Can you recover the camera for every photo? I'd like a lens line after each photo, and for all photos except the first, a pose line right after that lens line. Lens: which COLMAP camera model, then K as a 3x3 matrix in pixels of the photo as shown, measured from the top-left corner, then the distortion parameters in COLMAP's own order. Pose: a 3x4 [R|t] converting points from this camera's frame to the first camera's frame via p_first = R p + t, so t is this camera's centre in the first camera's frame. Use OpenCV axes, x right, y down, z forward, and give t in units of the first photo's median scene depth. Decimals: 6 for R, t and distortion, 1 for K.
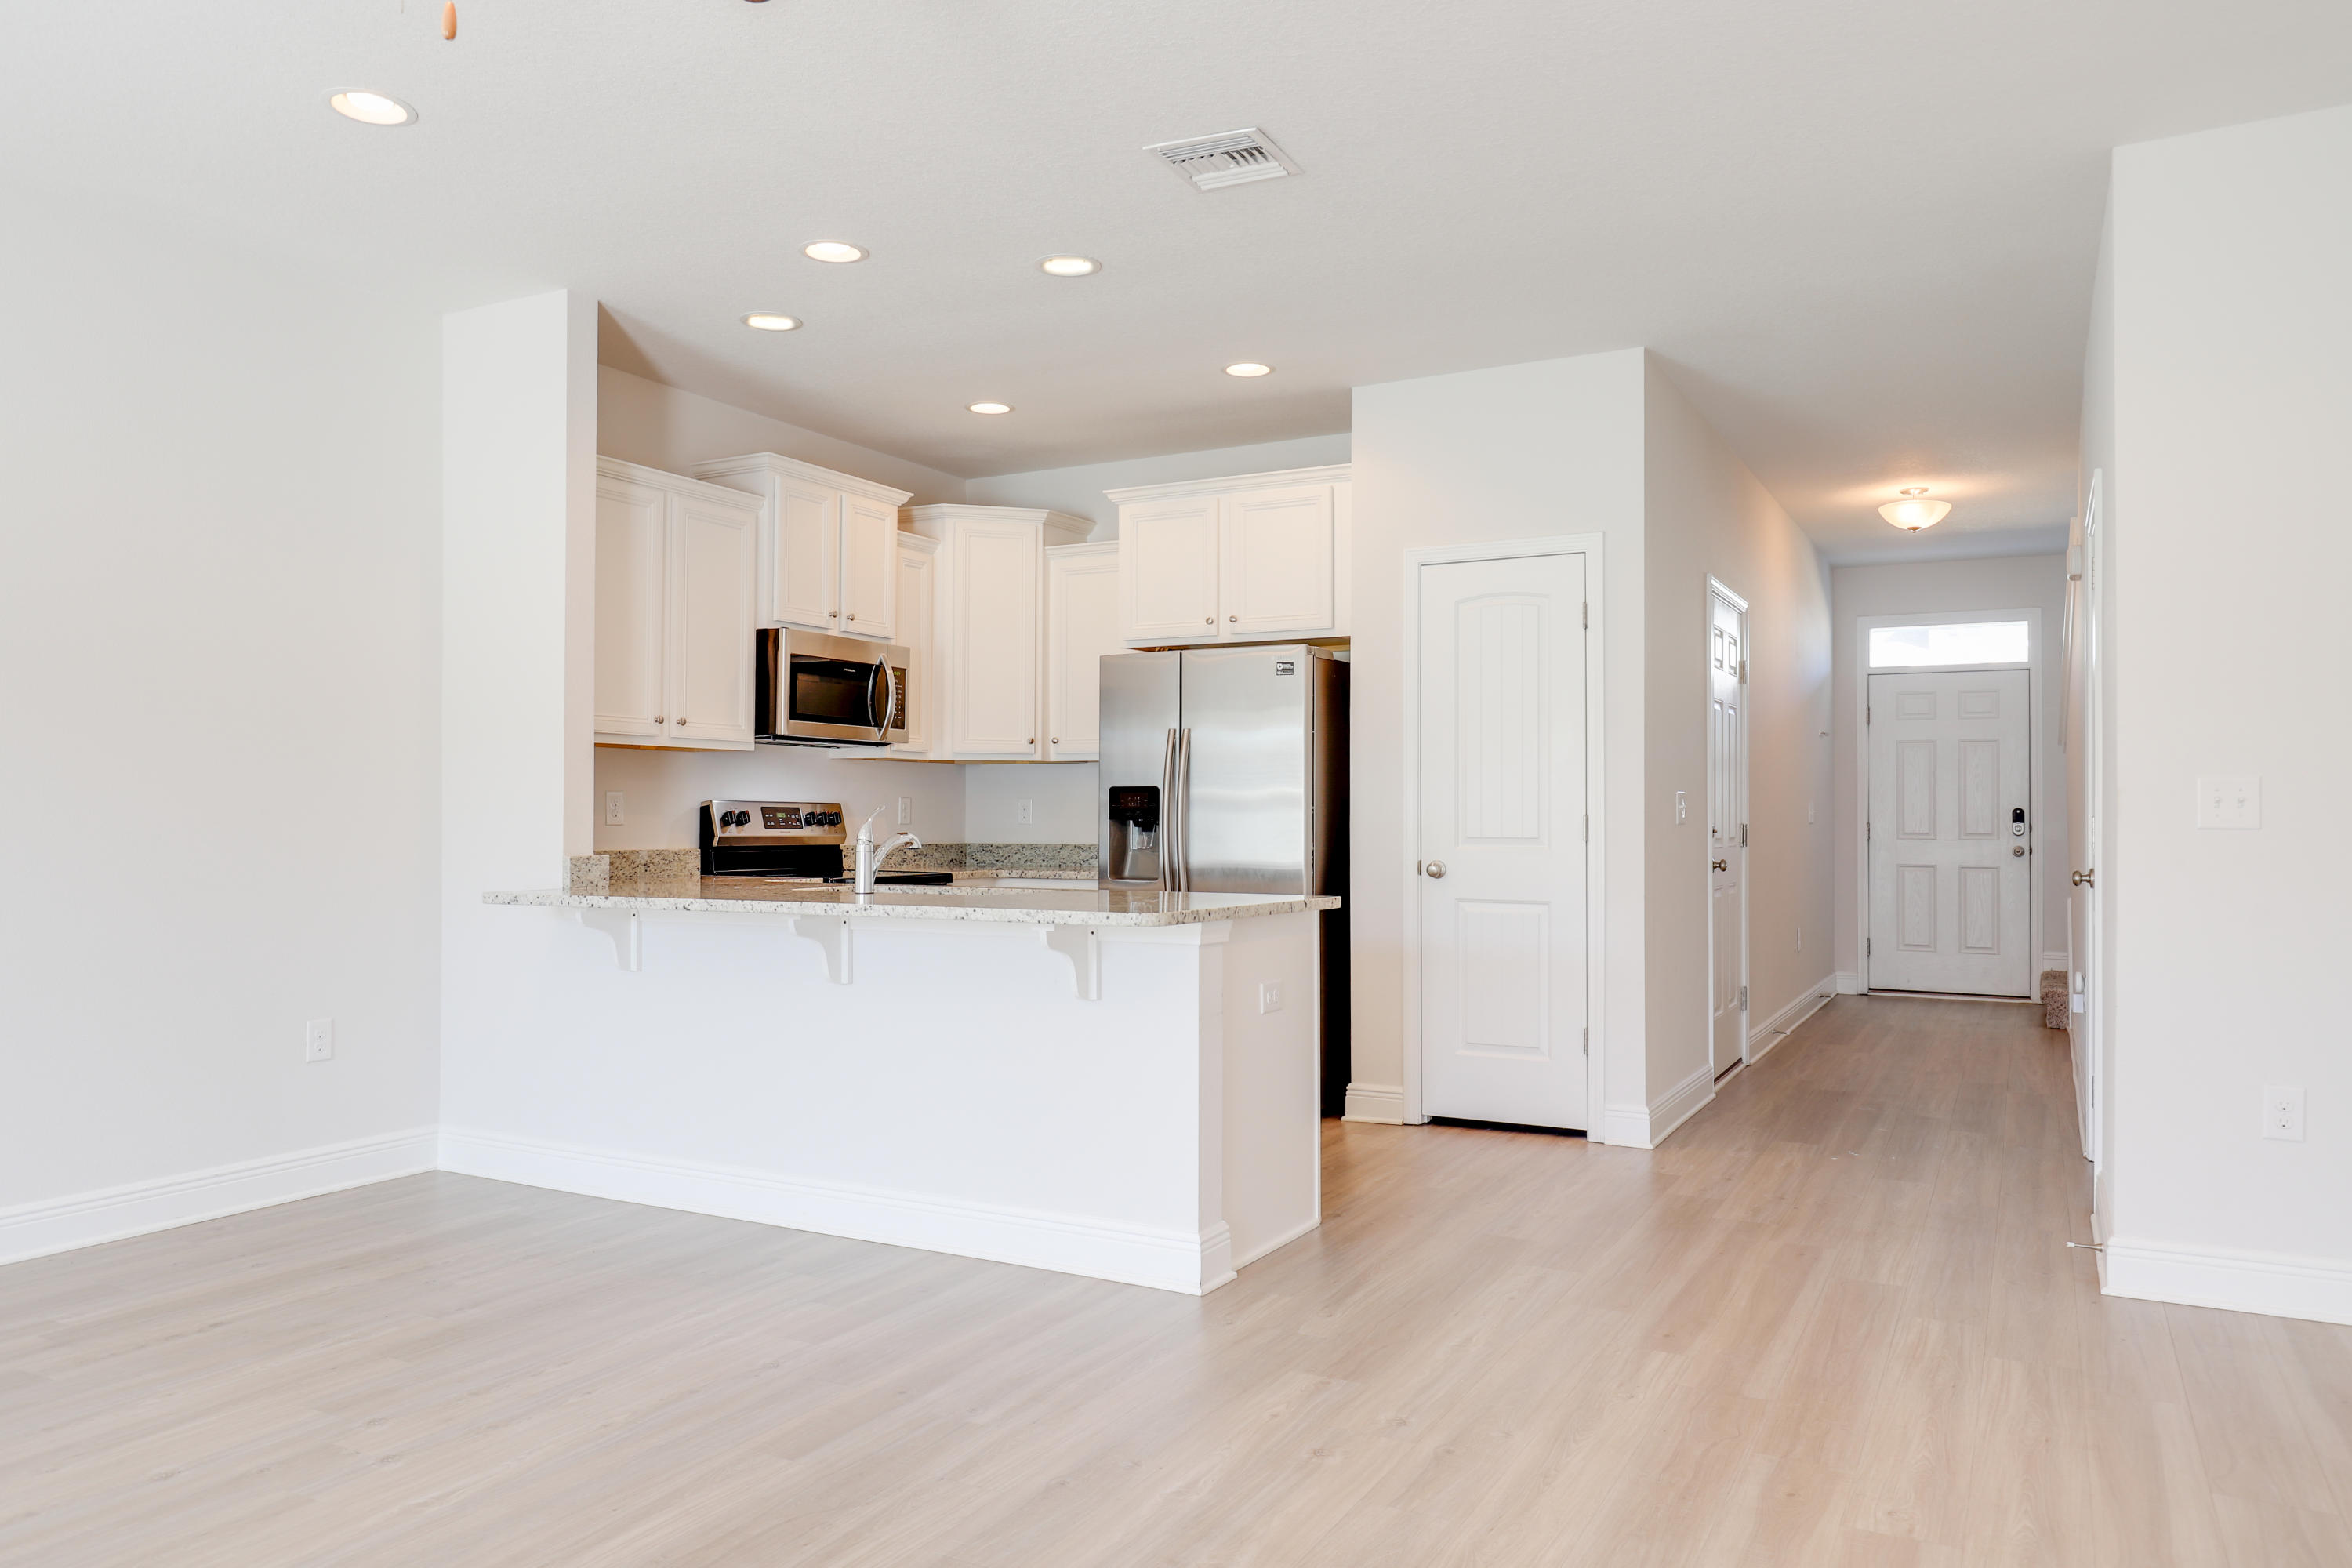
lens RADIAL K [[1631.0, 0, 1176.0], [0, 1631.0, 784.0], [0, 0, 1]] dist [-0.001280, 0.000849]
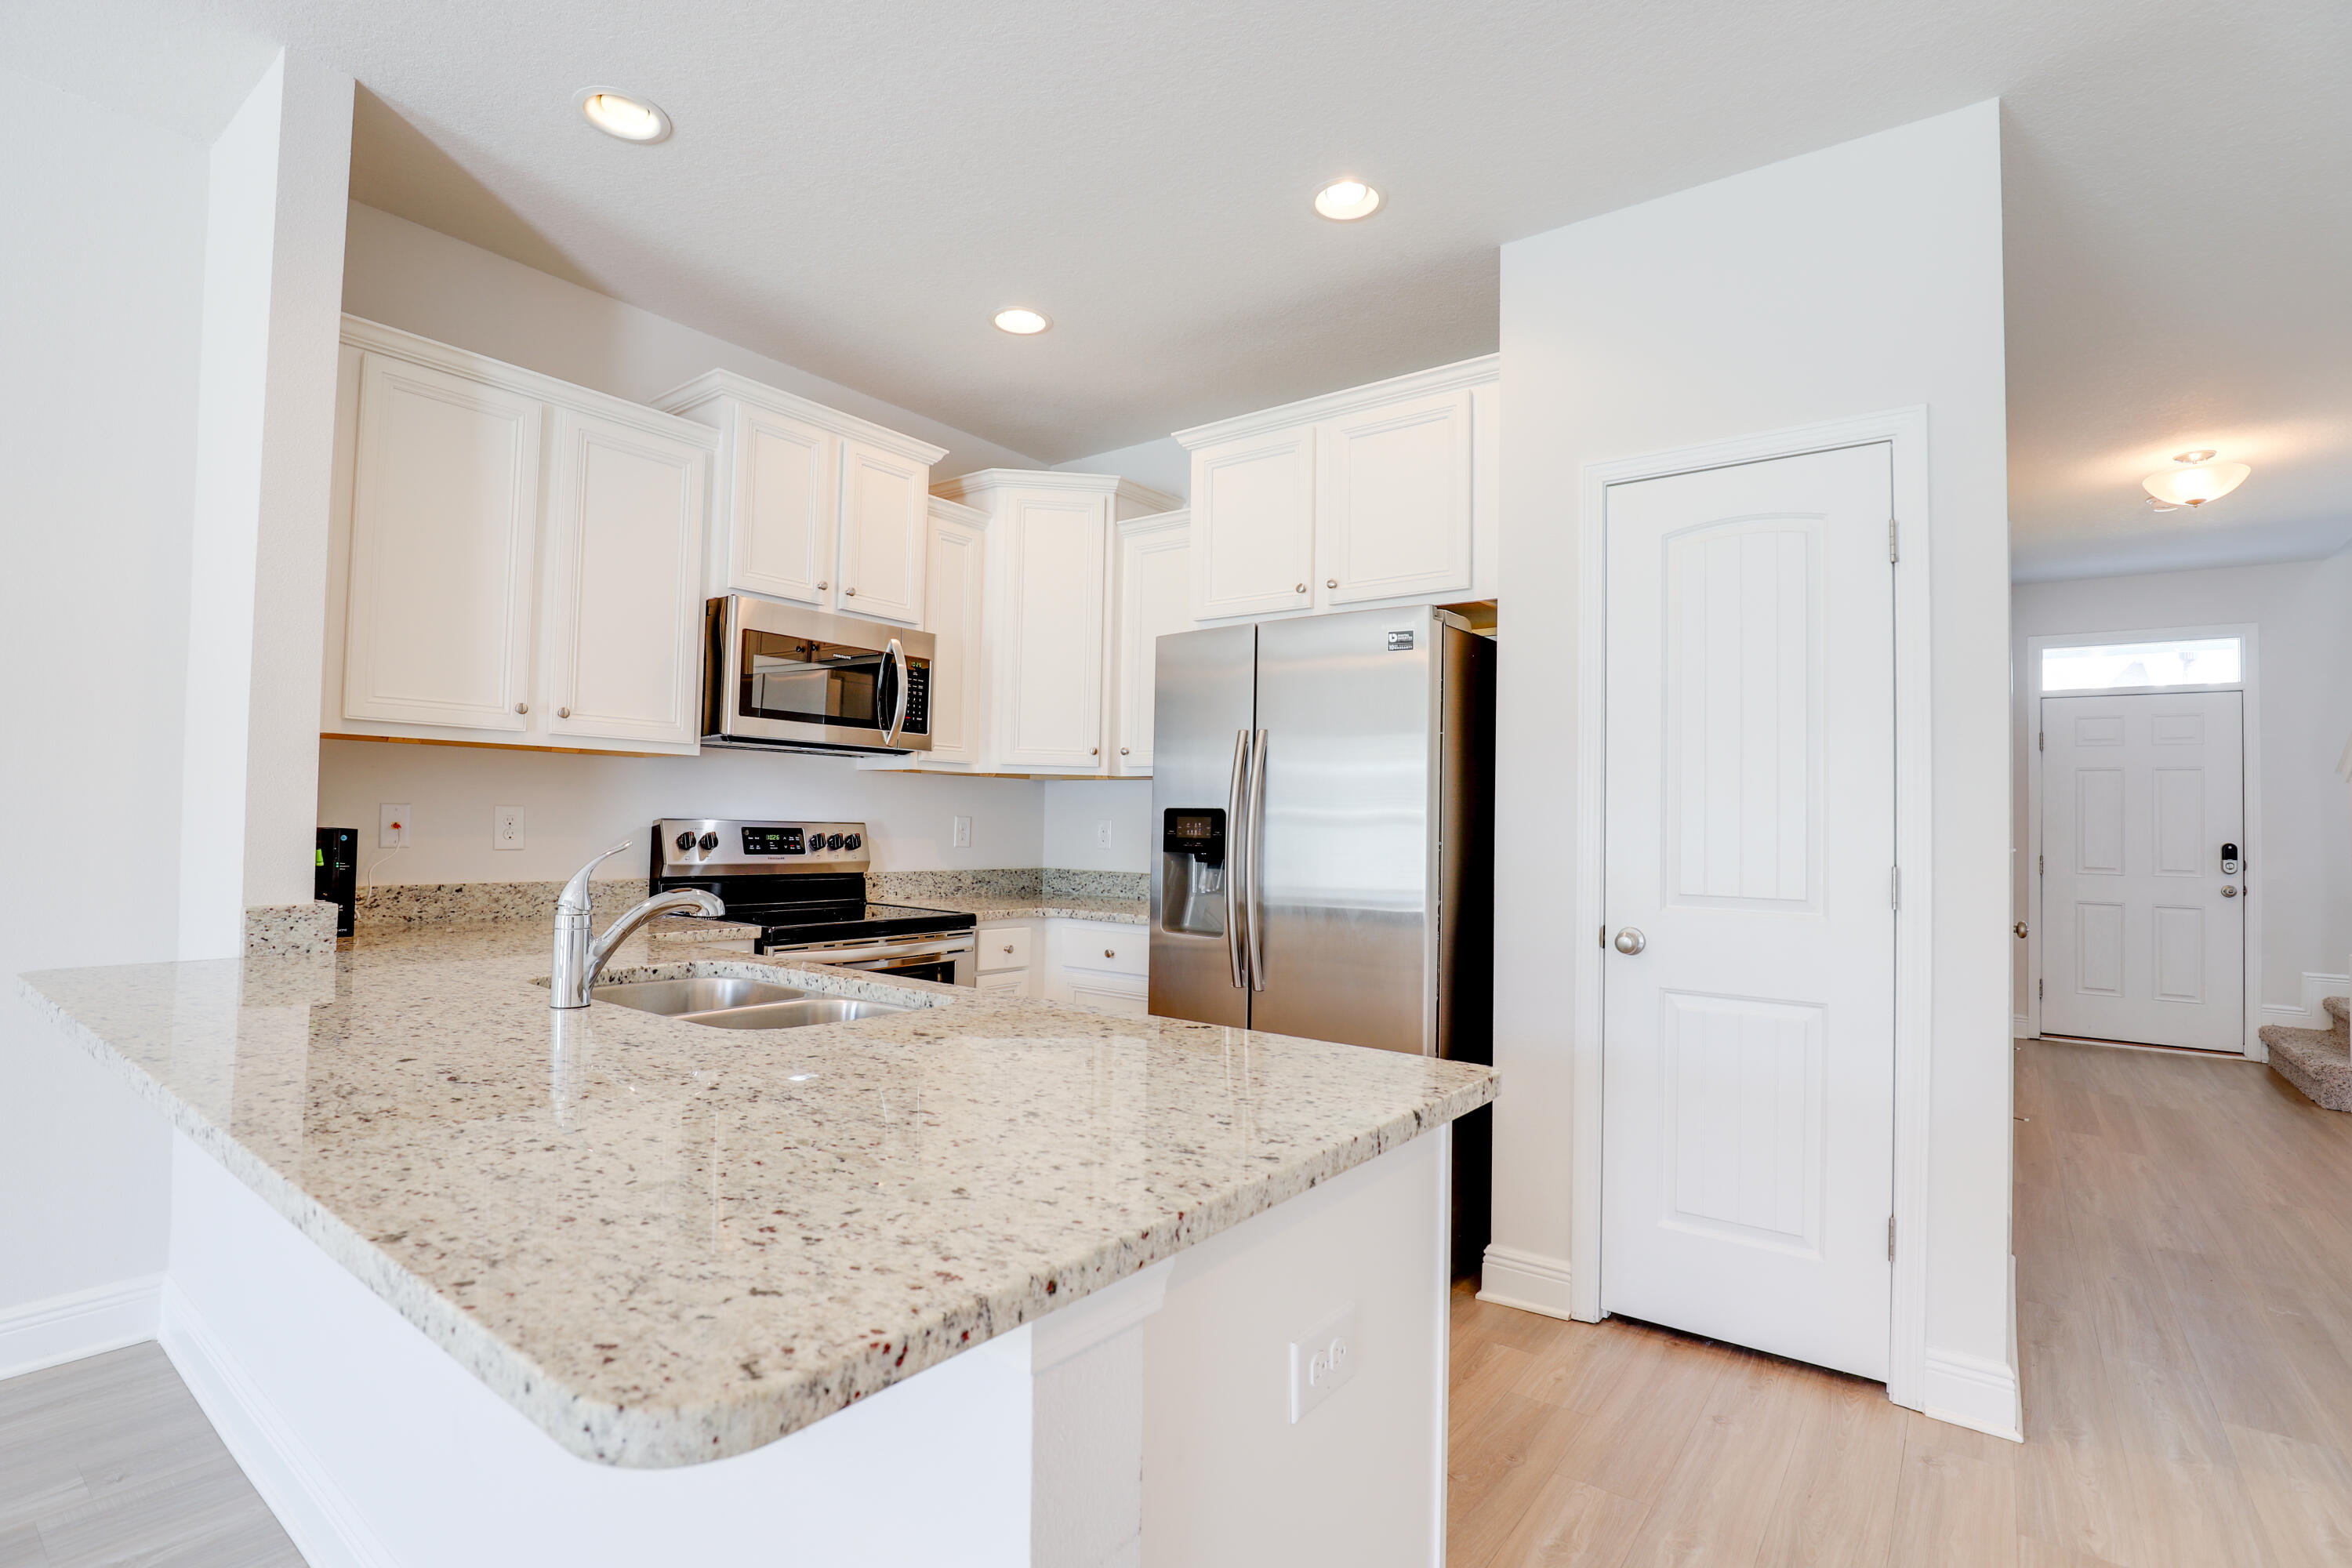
lens RADIAL K [[1111.1, 0, 1176.0], [0, 1111.1, 784.0], [0, 0, 1]] dist [-0.041398, 0.010436]
pose [[0.988652, 0.011167, -0.149810, 0.041172], [-0.013628, 0.999788, -0.015406, -0.001779], [0.149606, 0.017273, 0.988595, 0.492937]]
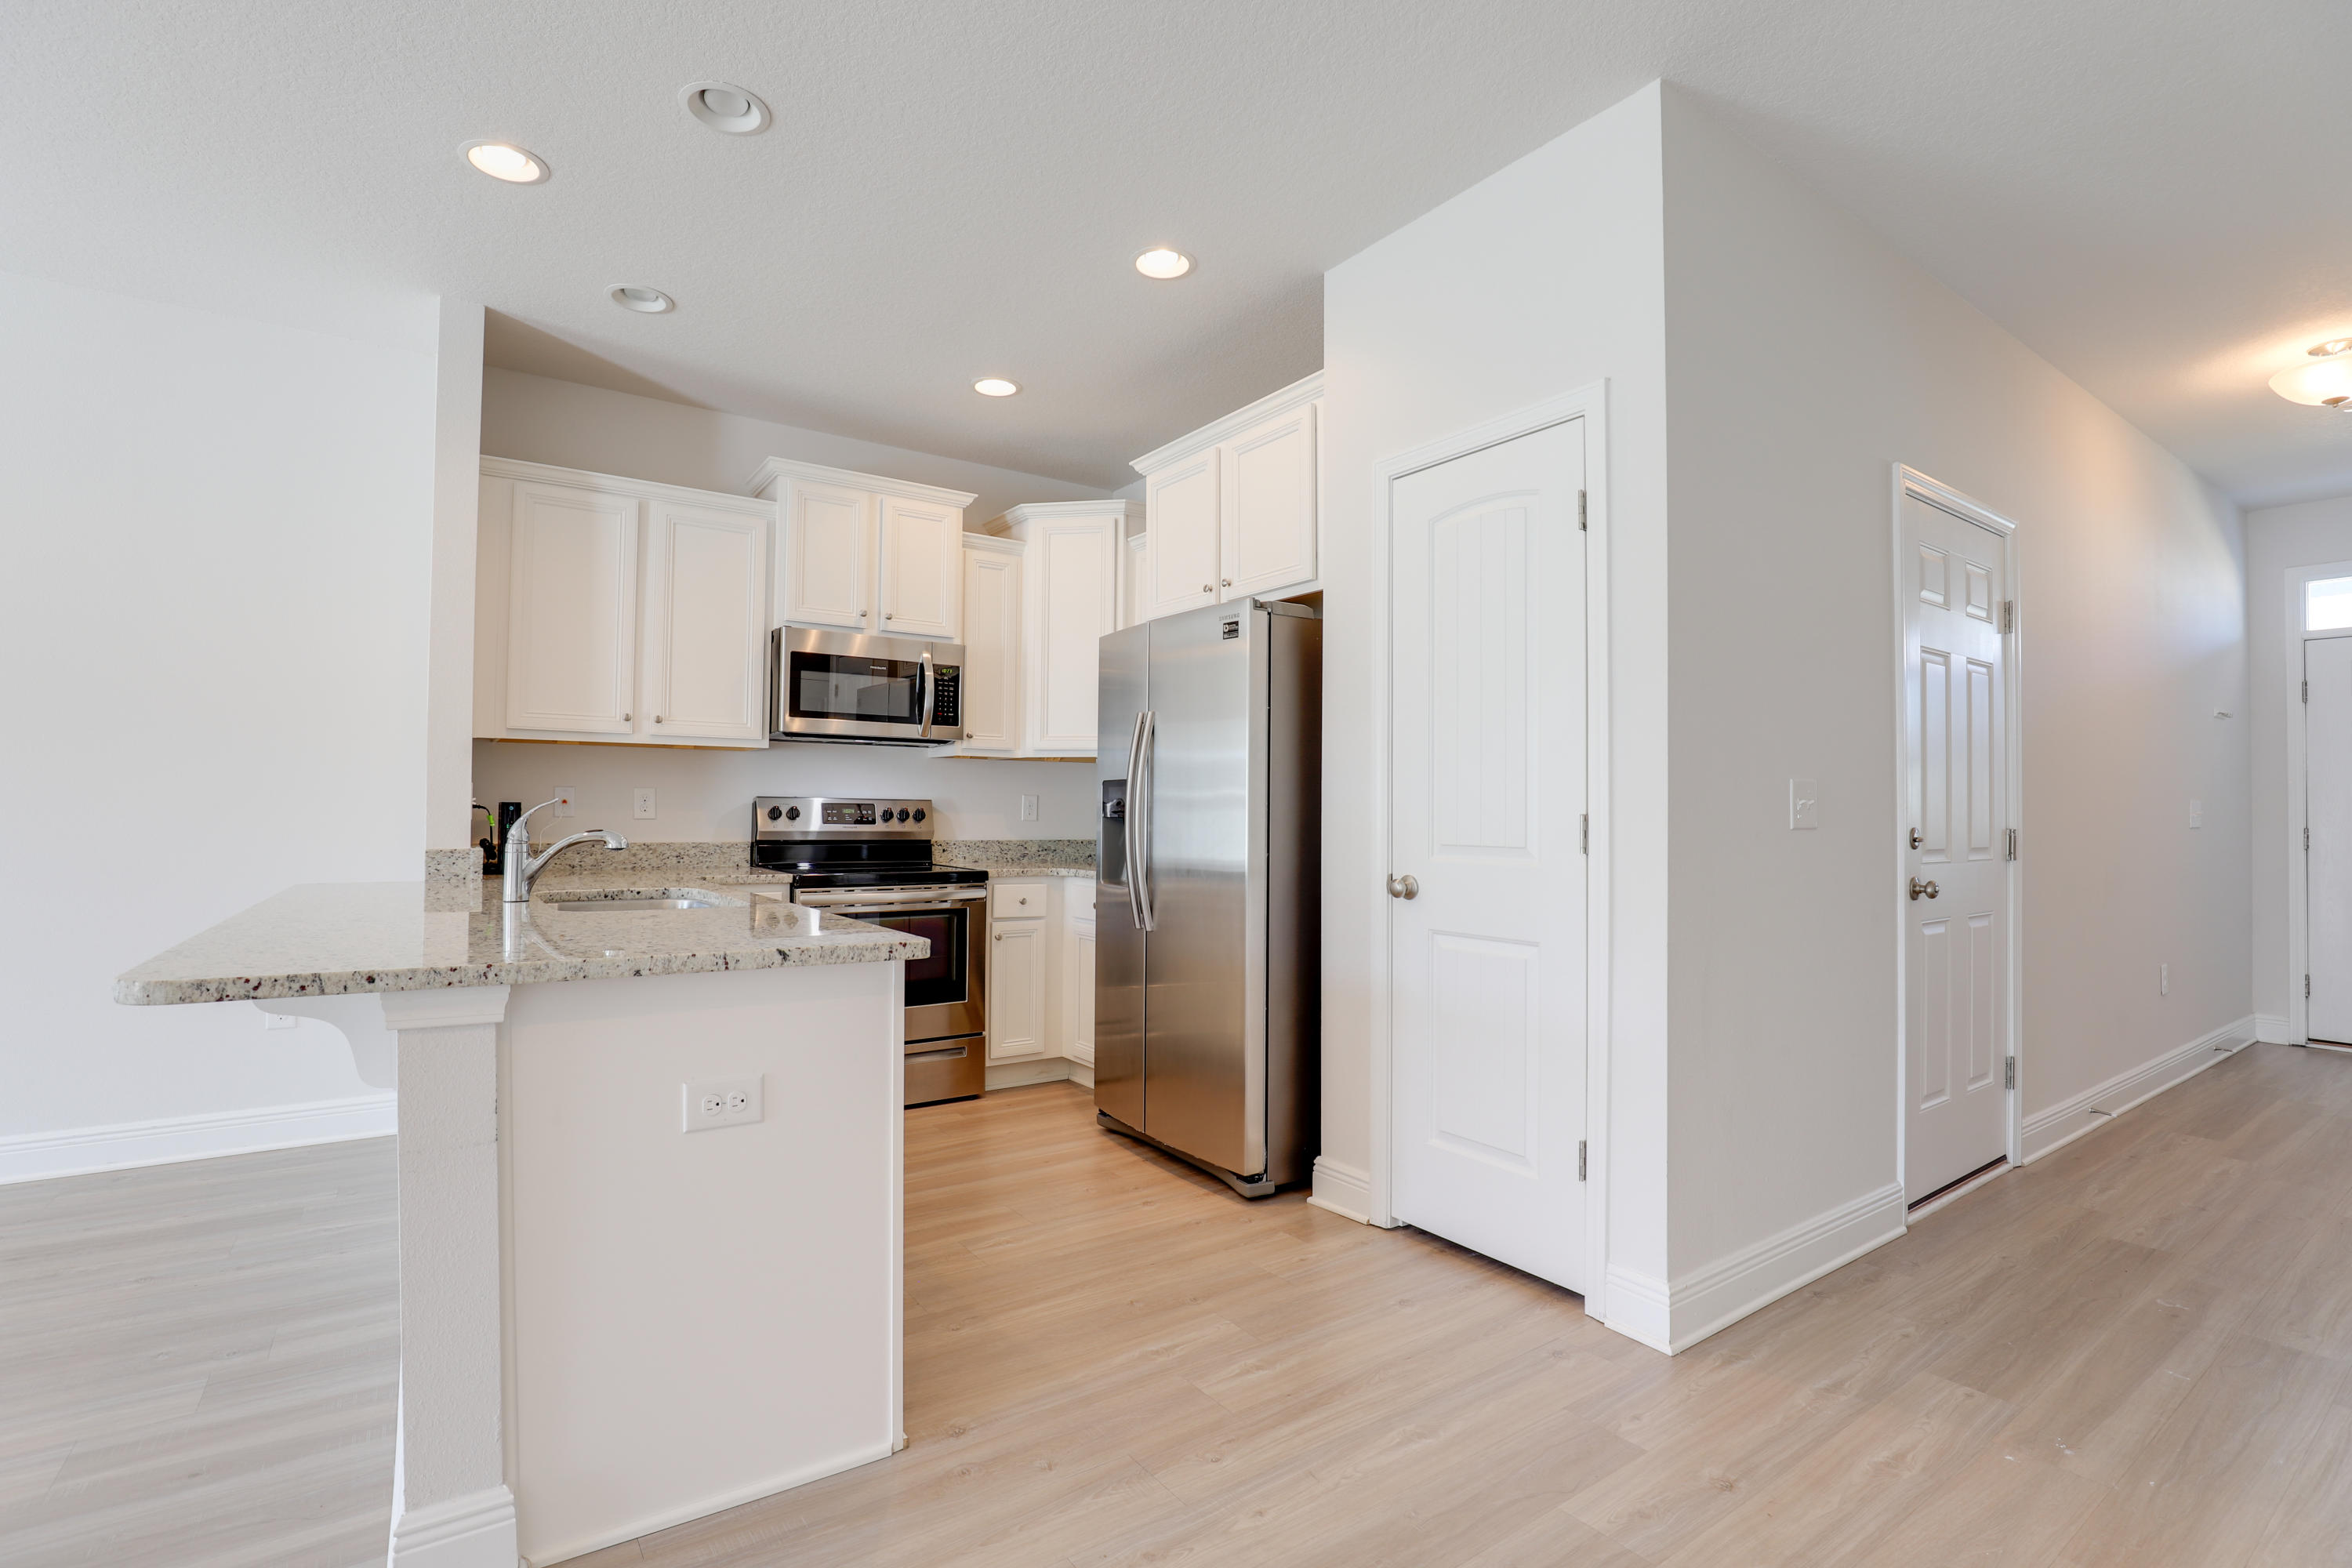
lens RADIAL K [[1098.4, 0, 1176.0], [0, 1098.4, 784.0], [0, 0, 1]] dist [-0.040991, 0.009911]
pose [[0.893642, -0.007133, -0.448724, 0.267808], [0.003238, 0.999950, -0.009448, 0.009299], [0.448769, 0.006990, 0.893620, 0.475734]]
